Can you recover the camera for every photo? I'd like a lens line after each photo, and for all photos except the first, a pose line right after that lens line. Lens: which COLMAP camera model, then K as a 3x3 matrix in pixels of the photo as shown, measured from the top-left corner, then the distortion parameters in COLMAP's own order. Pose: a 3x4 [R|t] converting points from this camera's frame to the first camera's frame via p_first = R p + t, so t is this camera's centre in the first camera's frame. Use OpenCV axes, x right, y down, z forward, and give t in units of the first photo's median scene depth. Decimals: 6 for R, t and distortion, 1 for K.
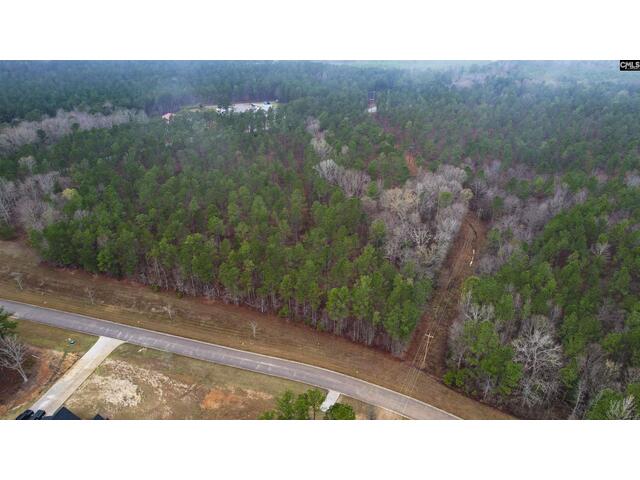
lens RADIAL K [[411.3, 0, 325.0], [0, 411.3, 236.9], [0, 0, 1]] dist [-0.081676, 0.076011]
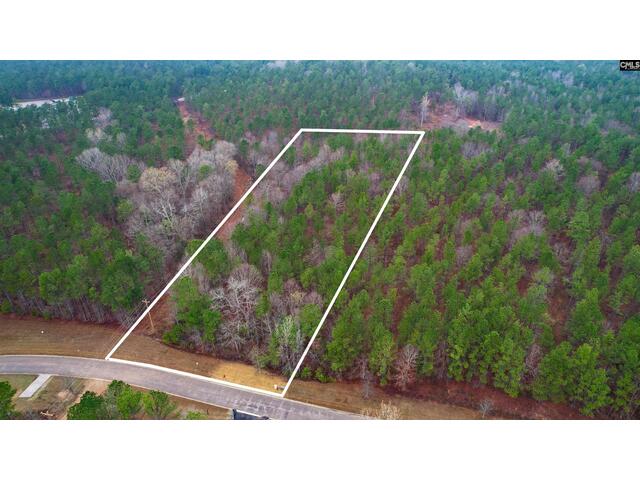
lens RADIAL K [[411.3, 0, 325.0], [0, 411.3, 236.9], [0, 0, 1]] dist [-0.081676, 0.076011]
pose [[0.955239, -0.154984, 0.251989, 0.383725], [0.148956, 0.987911, 0.042945, 0.088199], [-0.255598, -0.003488, 0.966777, -0.090518]]
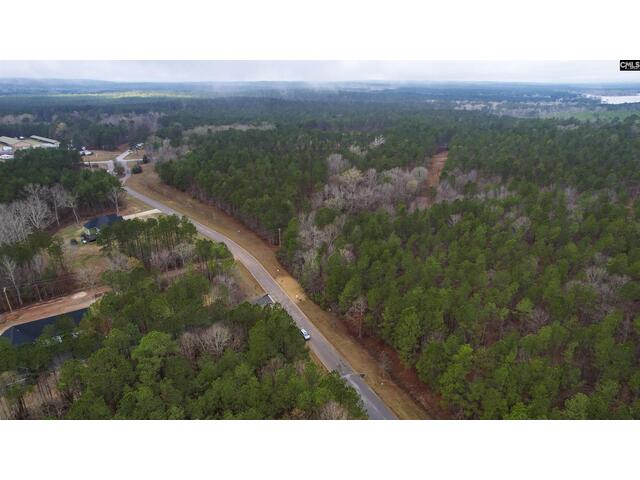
lens RADIAL K [[411.3, 0, 325.0], [0, 411.3, 236.9], [0, 0, 1]] dist [-0.081676, 0.076011]
pose [[0.855591, 0.183596, -0.484001, 1.032859], [-0.242552, 0.968186, -0.061510, 0.278005], [0.457310, 0.170023, 0.872903, -0.315746]]
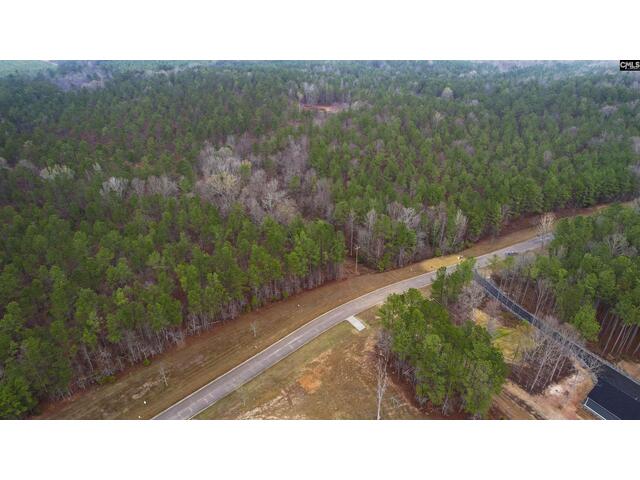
lens RADIAL K [[411.3, 0, 325.0], [0, 411.3, 236.9], [0, 0, 1]] dist [-0.081676, 0.076011]
pose [[0.517451, -0.418802, 0.746223, -0.670435], [0.412494, 0.886120, 0.211282, -0.101432], [-0.749729, 0.198484, 0.631277, 0.183937]]
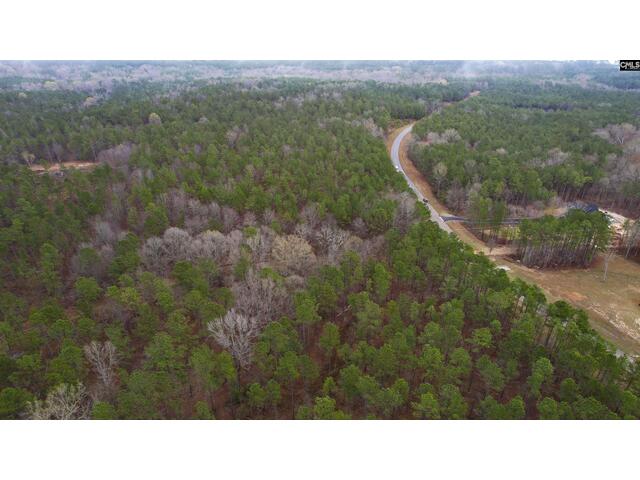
lens RADIAL K [[411.3, 0, 325.0], [0, 411.3, 236.9], [0, 0, 1]] dist [-0.081676, 0.076011]
pose [[-0.574714, -0.368806, 0.730538, -0.555042], [0.387592, 0.663548, 0.639904, -0.756812], [-0.720747, 0.650912, -0.238404, 1.408021]]
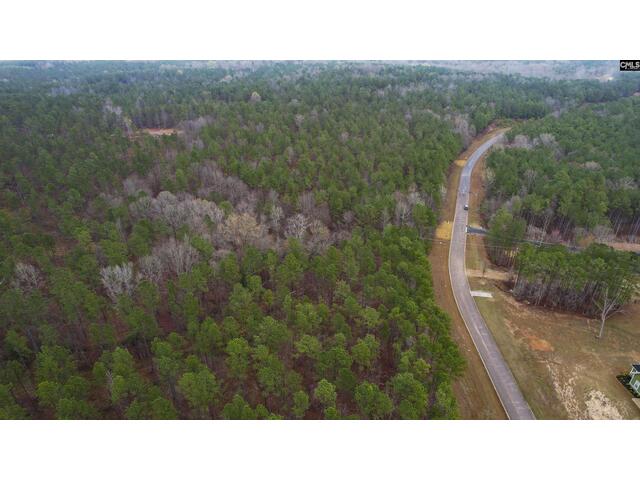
lens RADIAL K [[411.3, 0, 325.0], [0, 411.3, 236.9], [0, 0, 1]] dist [-0.081676, 0.076011]
pose [[-0.212830, -0.463511, 0.860152, -0.764542], [0.465219, 0.726062, 0.506365, -0.538588], [-0.859229, 0.507929, 0.061106, 0.999206]]
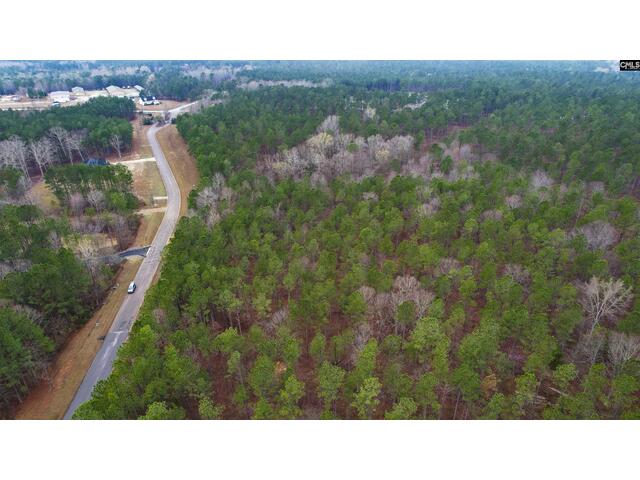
lens RADIAL K [[411.3, 0, 325.0], [0, 411.3, 236.9], [0, 0, 1]] dist [-0.081676, 0.076011]
pose [[0.630068, 0.342347, -0.697002, 1.537669], [-0.361398, 0.923720, 0.127012, 0.029866], [0.687318, 0.171869, 0.705731, 0.147114]]
